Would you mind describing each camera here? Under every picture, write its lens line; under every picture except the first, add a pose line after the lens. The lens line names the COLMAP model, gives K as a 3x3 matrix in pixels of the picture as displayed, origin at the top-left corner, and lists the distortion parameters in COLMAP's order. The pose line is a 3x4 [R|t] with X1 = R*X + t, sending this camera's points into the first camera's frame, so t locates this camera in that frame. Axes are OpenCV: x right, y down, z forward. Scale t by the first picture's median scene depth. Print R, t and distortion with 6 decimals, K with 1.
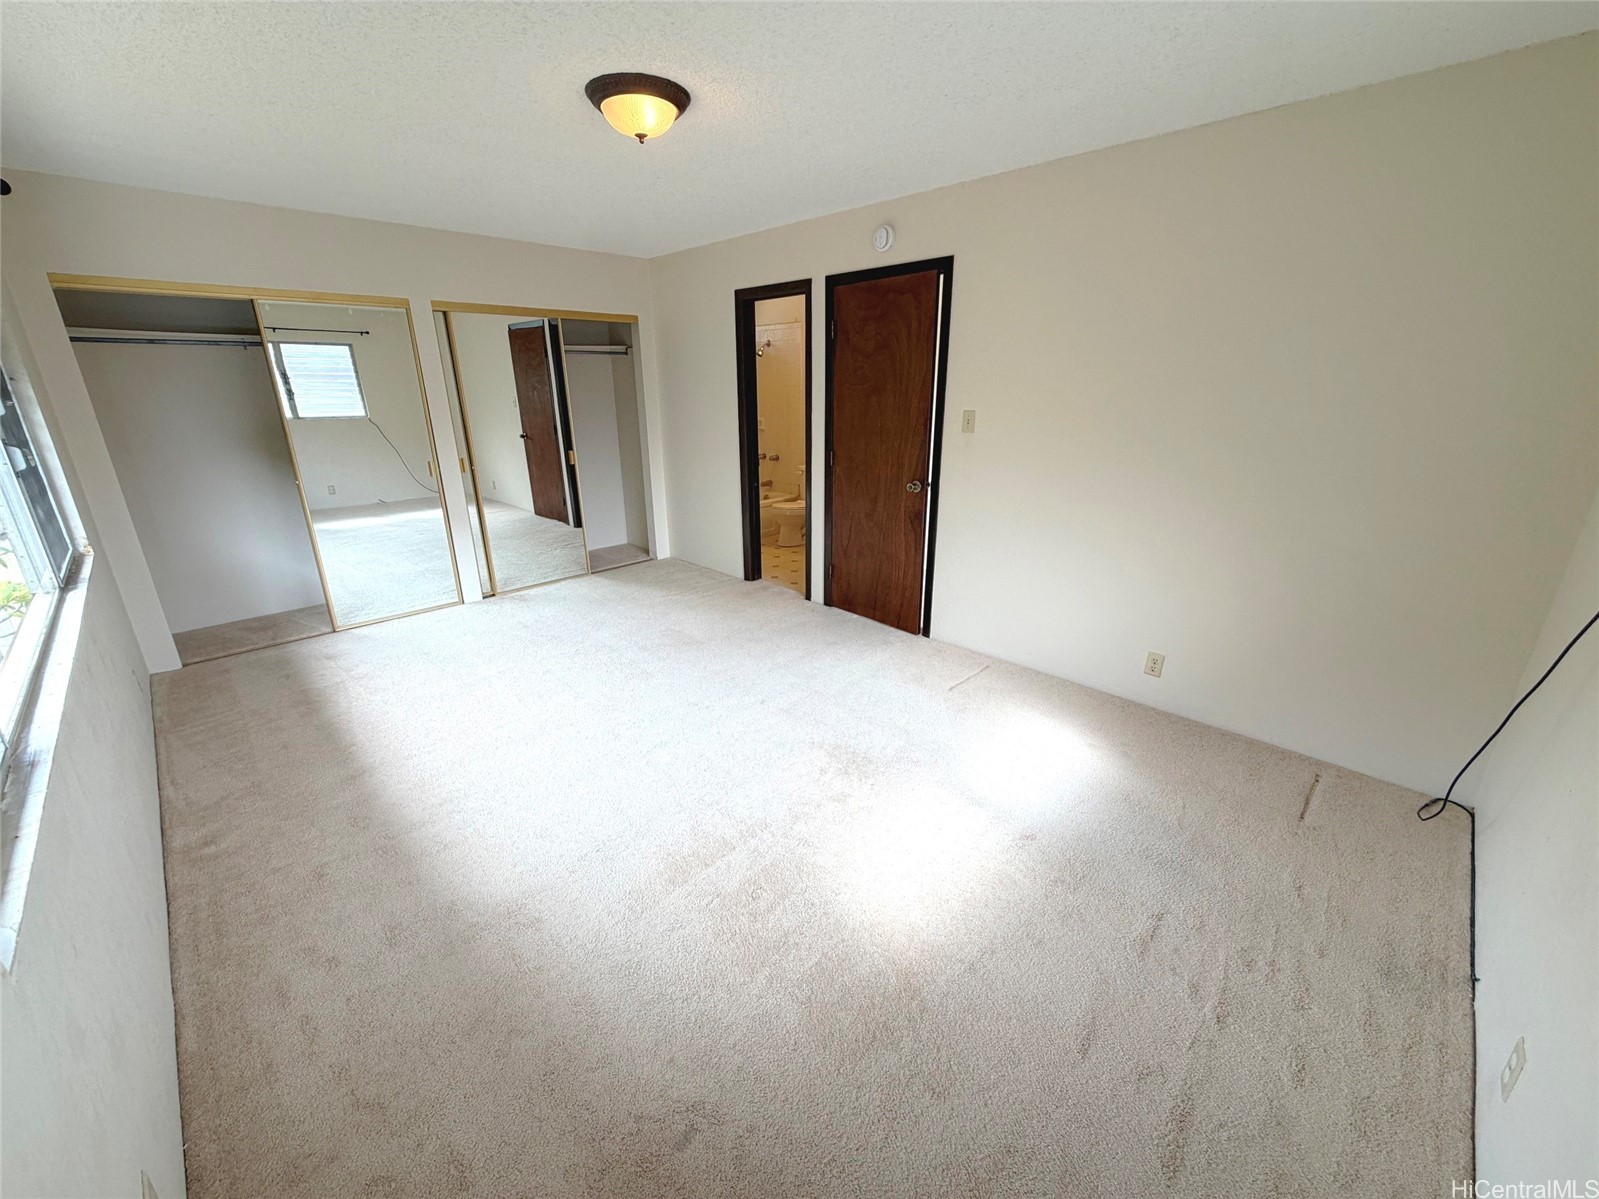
lens RADIAL K [[635.2, 0, 793.9], [0, 635.2, 604.5], [0, 0, 1]] dist [0.001008, 0.000156]
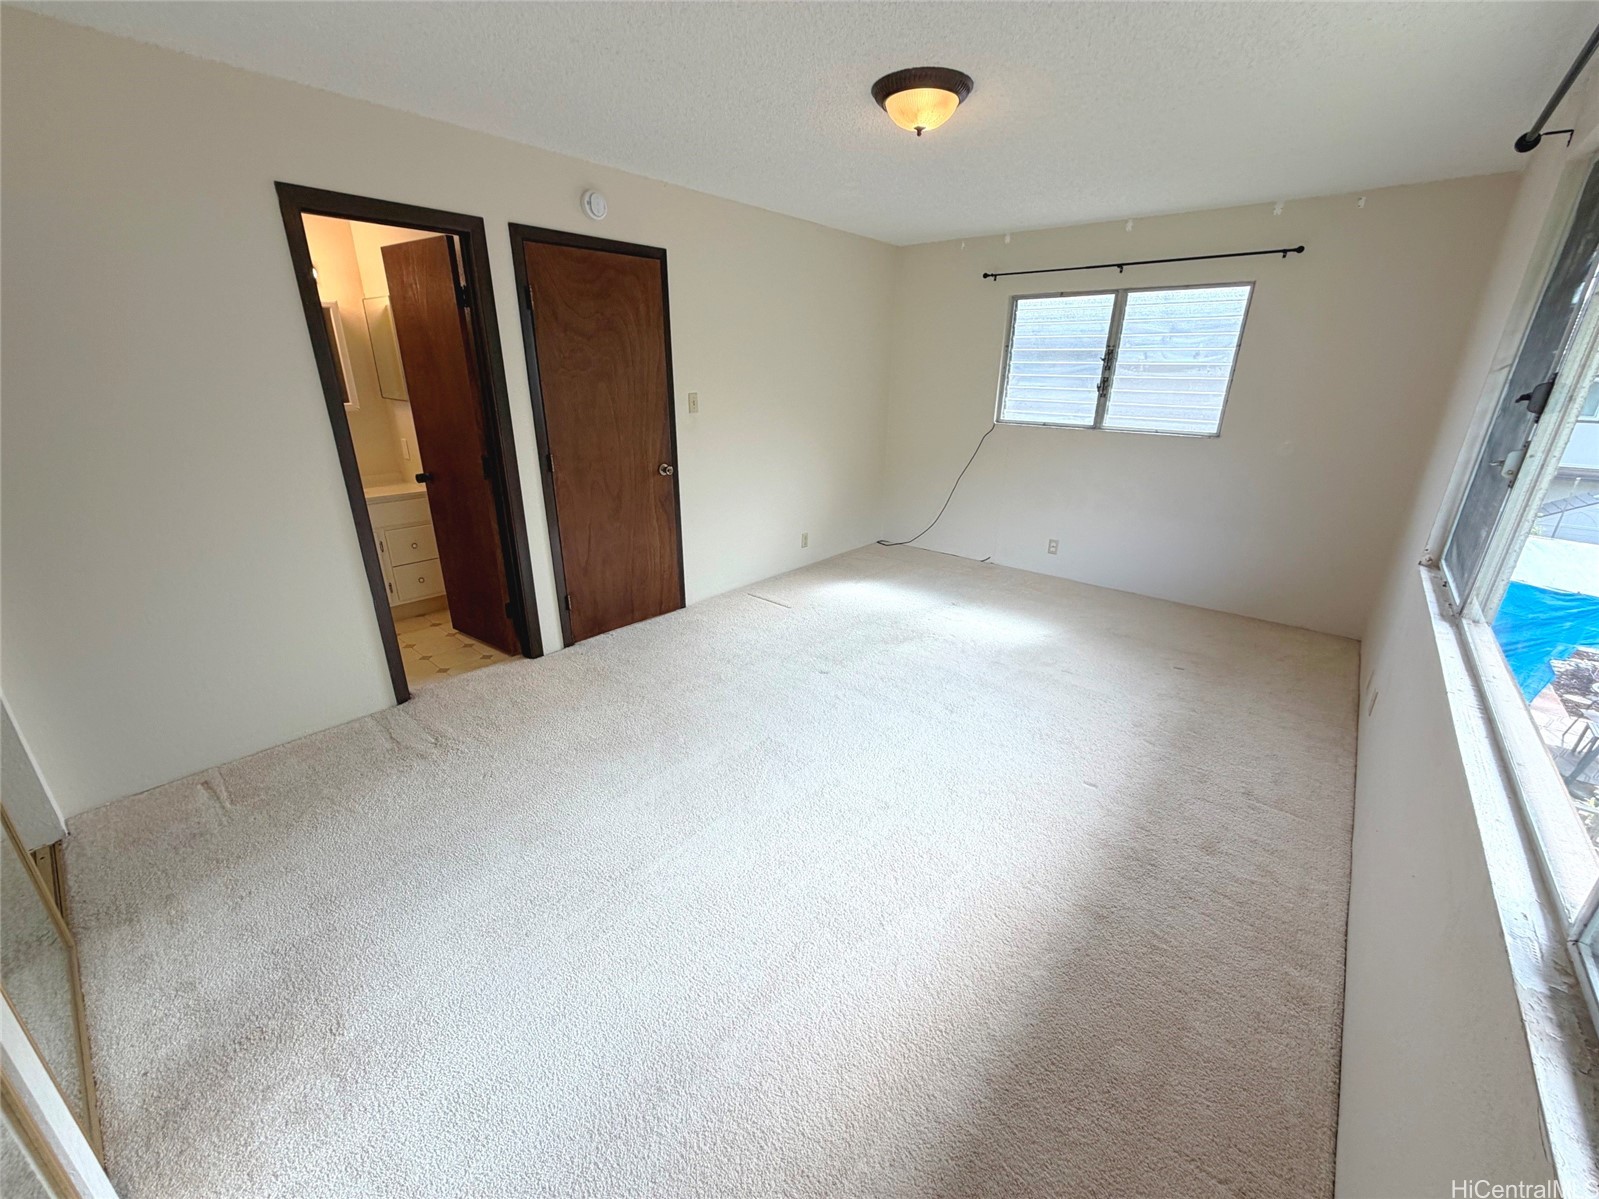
lens RADIAL K [[637.3, 0, 795.8], [0, 637.3, 598.3], [0, 0, 1]] dist [-0.001753, 0.000460]
pose [[-0.068872, -0.337112, 0.938942, -0.835895], [0.321773, 0.883370, 0.340762, -0.276812], [-0.944309, 0.325595, 0.047634, 0.797371]]
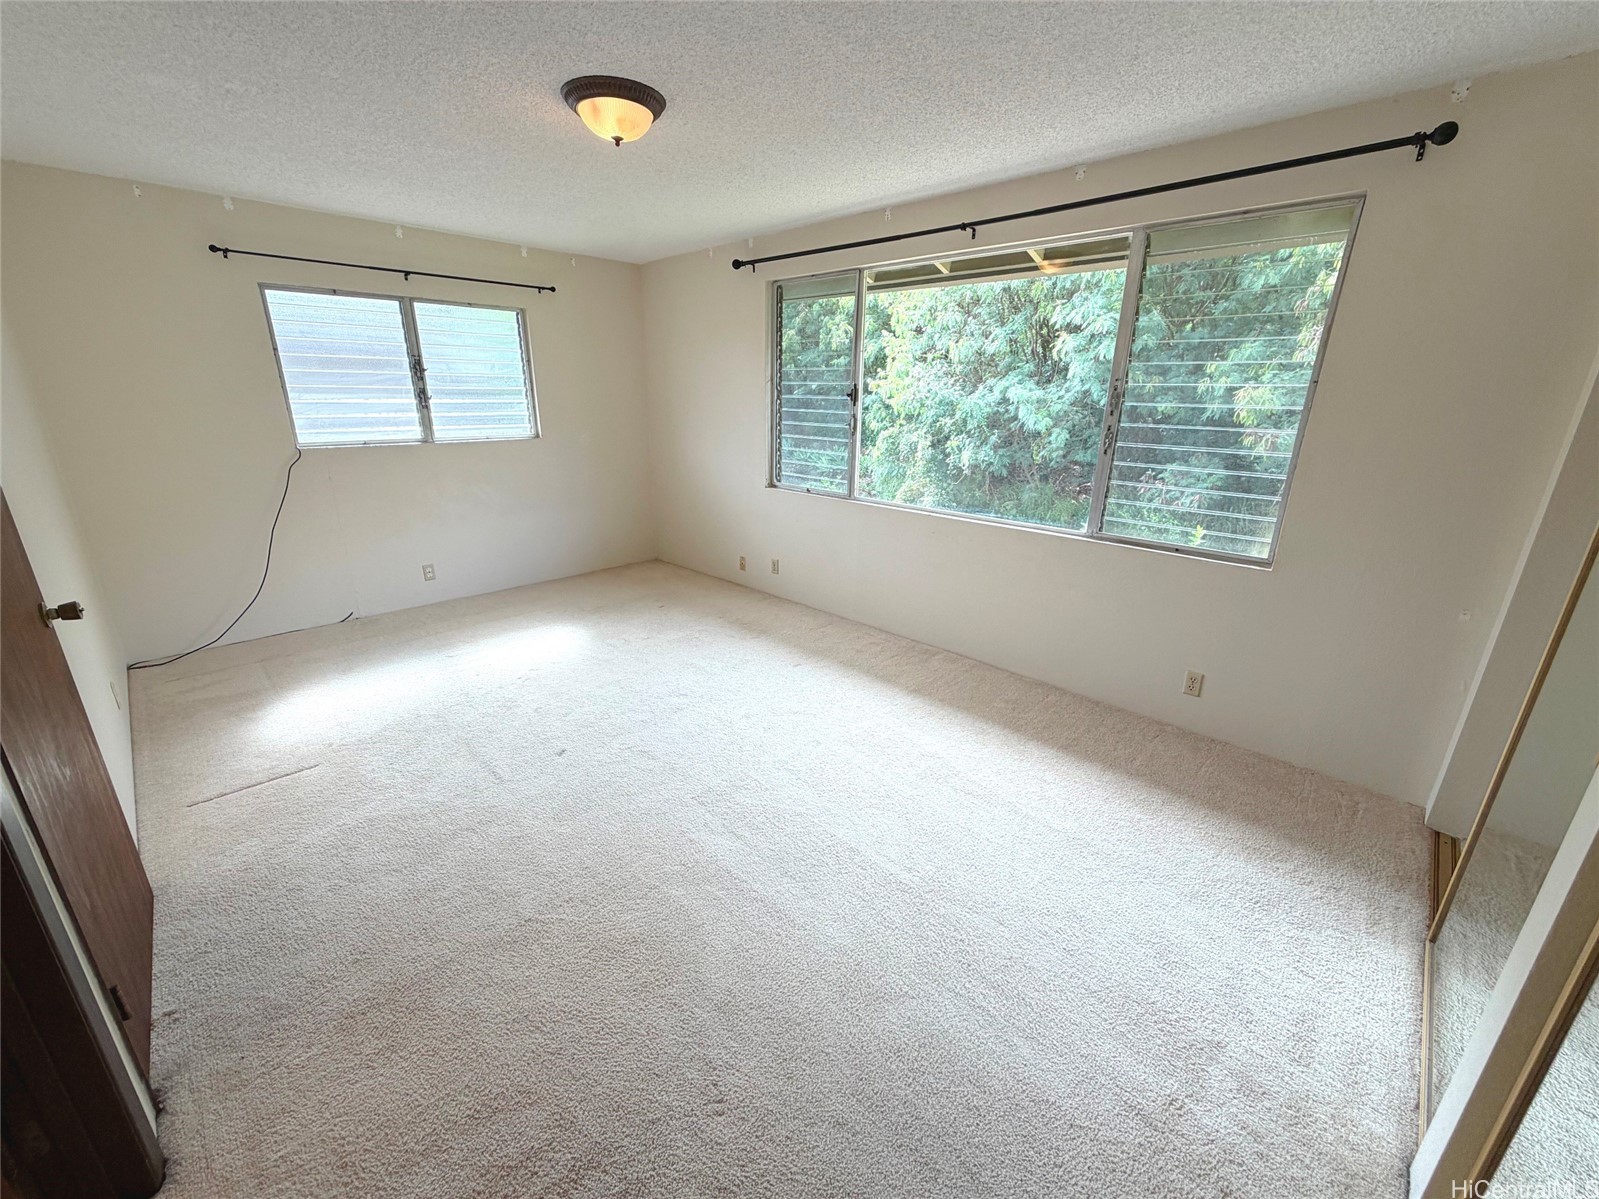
lens RADIAL K [[637.3, 0, 795.8], [0, 637.3, 598.3], [0, 0, 1]] dist [-0.001753, 0.000460]
pose [[-0.999981, -0.006068, -0.000924, -0.304932], [-0.005383, 0.794658, 0.607033, -0.444391], [-0.002949, 0.607027, -0.794676, 1.299084]]
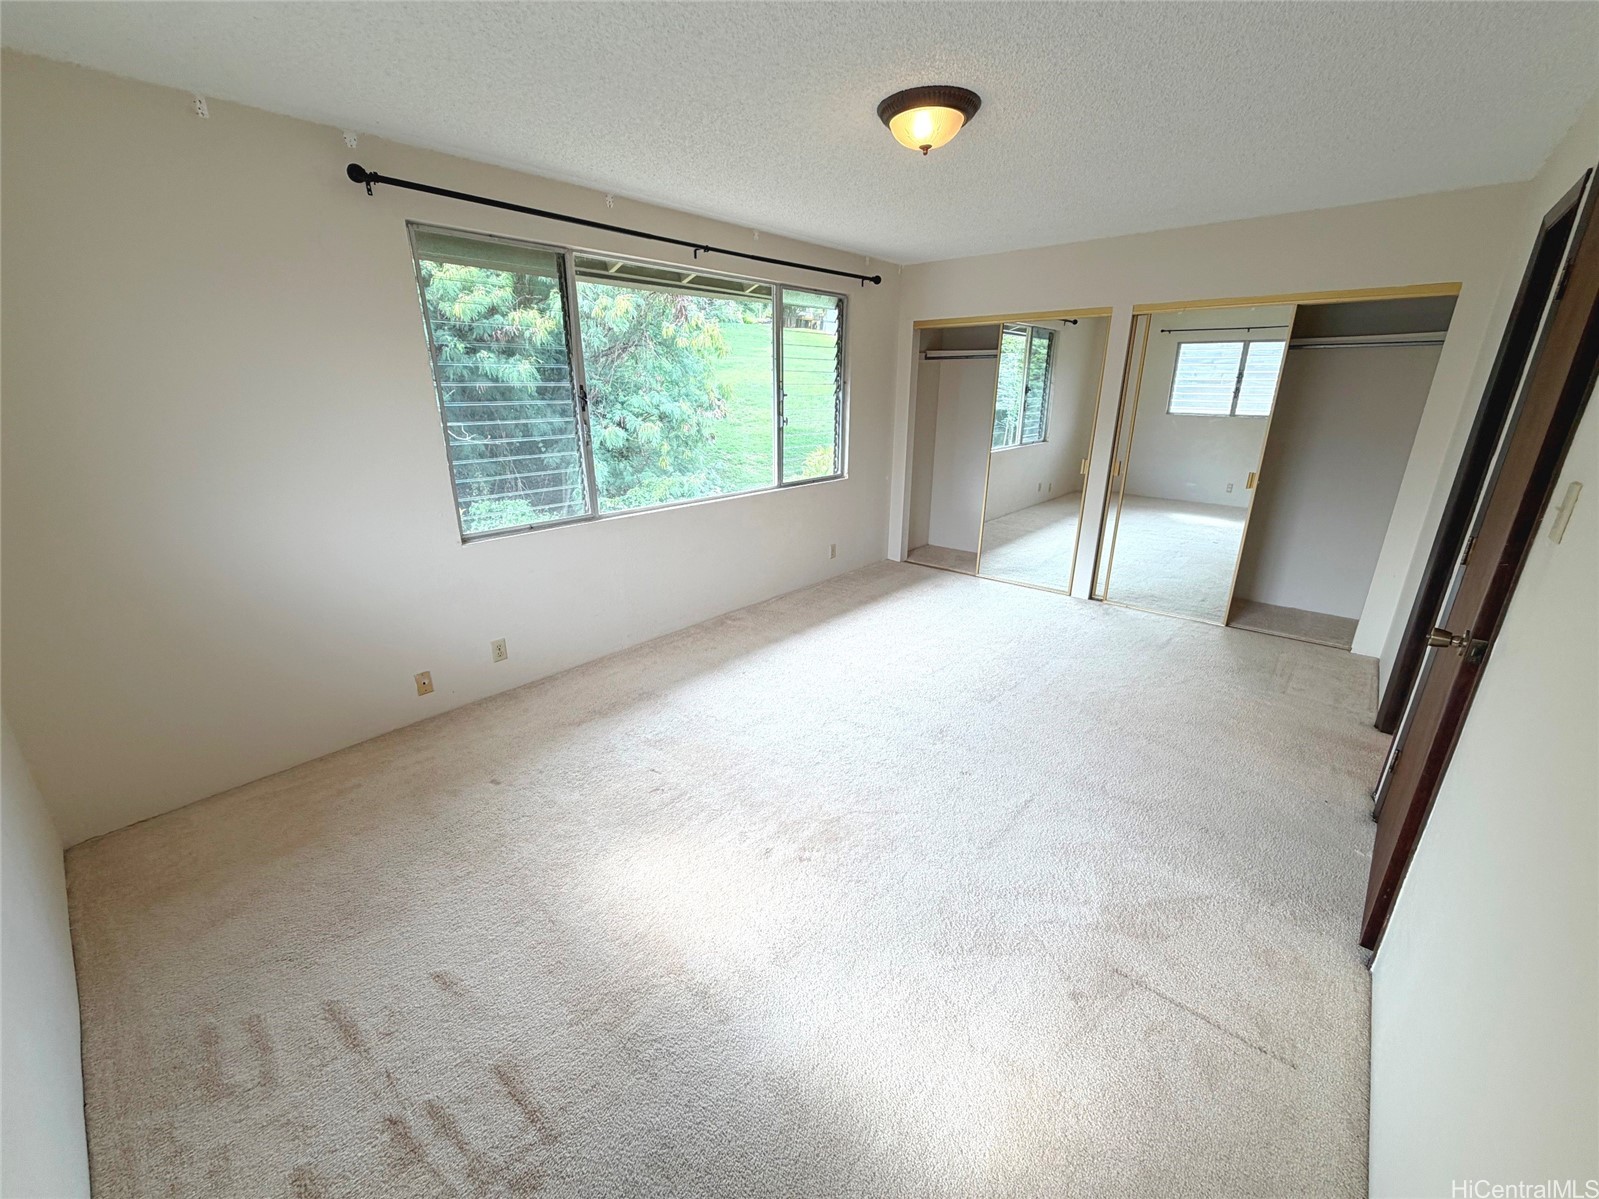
lens RADIAL K [[645.3, 0, 789.9], [0, 645.3, 596.8], [0, 0, 1]] dist [-0.002314, -0.000014]
pose [[0.055049, 0.318849, -0.946206, 0.547953], [-0.330294, 0.900108, 0.284099, -0.179027], [0.942272, 0.296886, 0.154864, 0.487455]]
